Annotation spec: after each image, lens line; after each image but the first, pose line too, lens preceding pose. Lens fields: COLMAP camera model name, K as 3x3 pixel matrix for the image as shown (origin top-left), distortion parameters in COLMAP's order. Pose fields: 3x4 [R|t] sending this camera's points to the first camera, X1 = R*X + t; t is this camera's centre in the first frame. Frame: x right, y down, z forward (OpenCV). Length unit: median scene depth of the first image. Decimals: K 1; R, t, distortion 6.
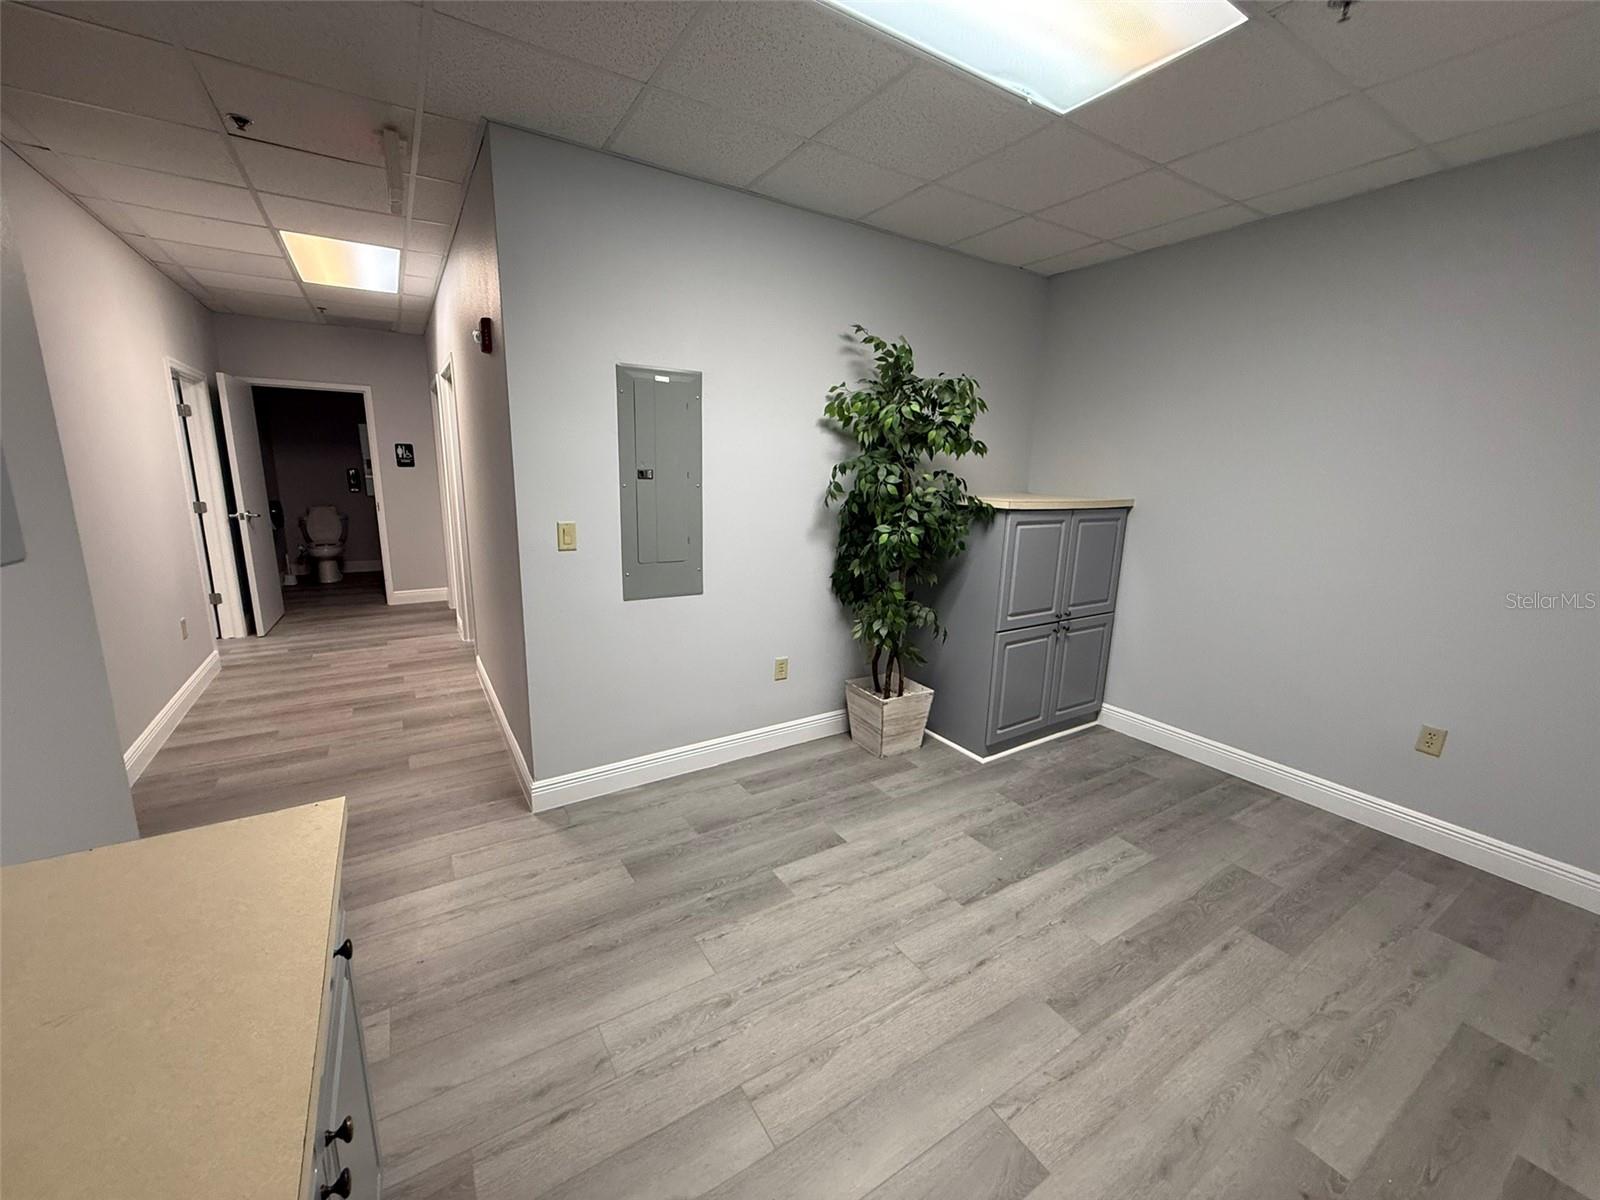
lens RADIAL K [[638.2, 0, 796.8], [0, 638.2, 599.8], [0, 0, 1]] dist [0.000548, -0.000078]
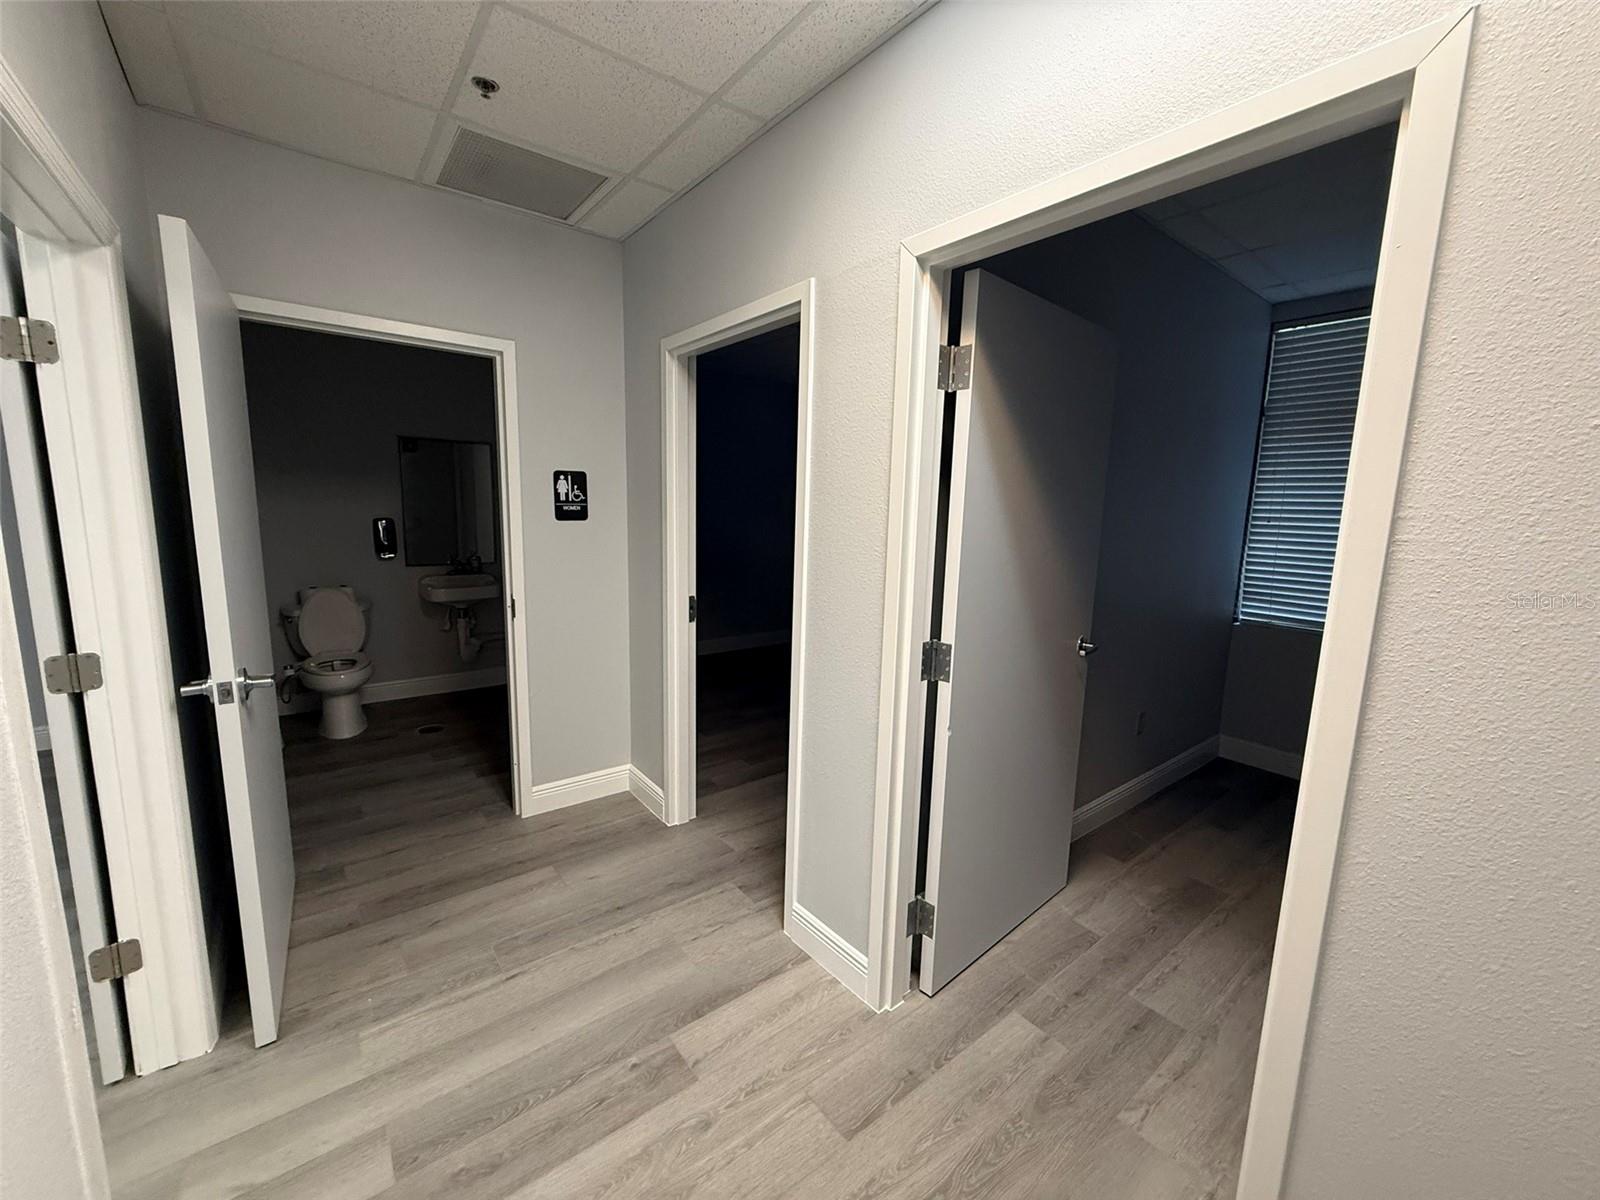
lens RADIAL K [[638.2, 0, 796.8], [0, 638.2, 599.8], [0, 0, 1]] dist [0.000548, -0.000078]
pose [[0.995312, -0.013369, 0.095785, -1.013145], [0.018678, 0.998326, -0.054745, -0.250242], [-0.094892, 0.056277, 0.993896, 1.079648]]
